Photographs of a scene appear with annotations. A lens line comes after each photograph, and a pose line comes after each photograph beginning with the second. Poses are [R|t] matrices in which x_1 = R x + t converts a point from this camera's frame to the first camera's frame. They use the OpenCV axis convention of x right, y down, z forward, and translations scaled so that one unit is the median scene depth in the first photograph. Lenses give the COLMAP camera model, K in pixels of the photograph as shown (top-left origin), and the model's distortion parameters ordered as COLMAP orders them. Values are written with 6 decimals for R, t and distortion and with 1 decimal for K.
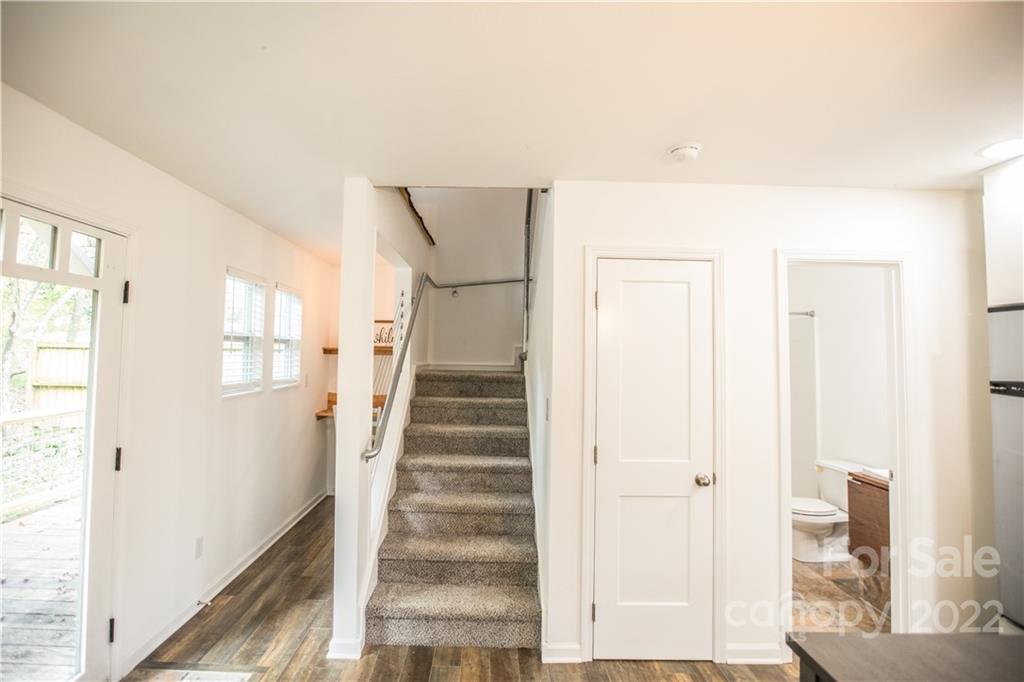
lens RADIAL K [[495.4, 0, 491.7], [0, 495.4, 323.7], [0, 0, 1]] dist [-0.040572, 0.014761]
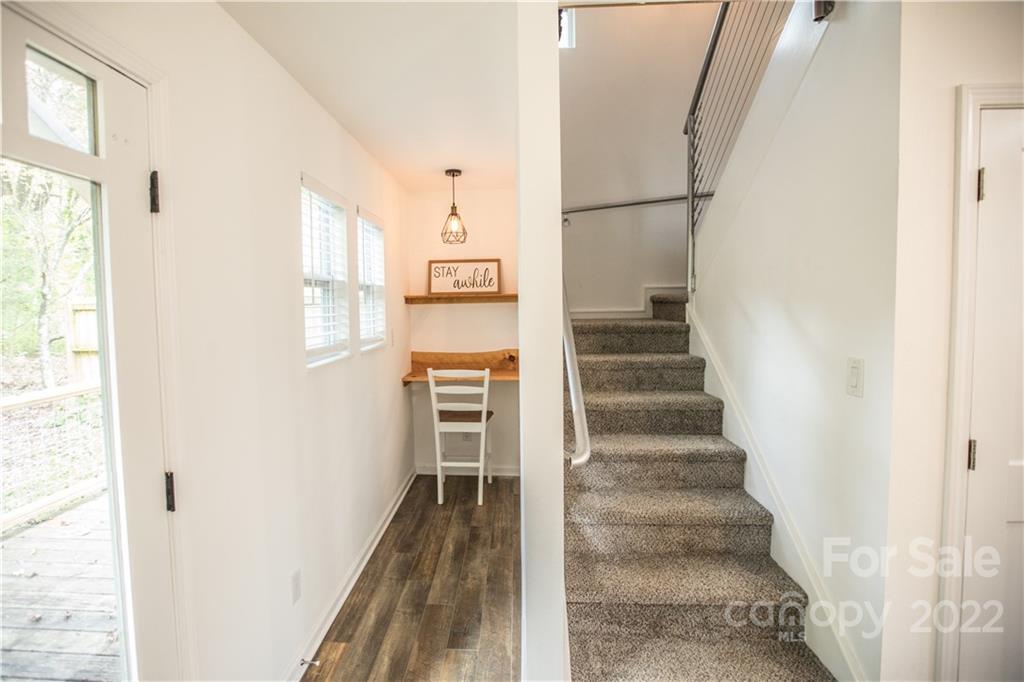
lens RADIAL K [[495.4, 0, 491.7], [0, 495.4, 323.7], [0, 0, 1]] dist [-0.040572, 0.014761]
pose [[0.997948, -0.029923, -0.056610, -0.216209], [0.035486, 0.994357, 0.099978, 0.024908], [0.053299, -0.101782, 0.993378, 0.288128]]
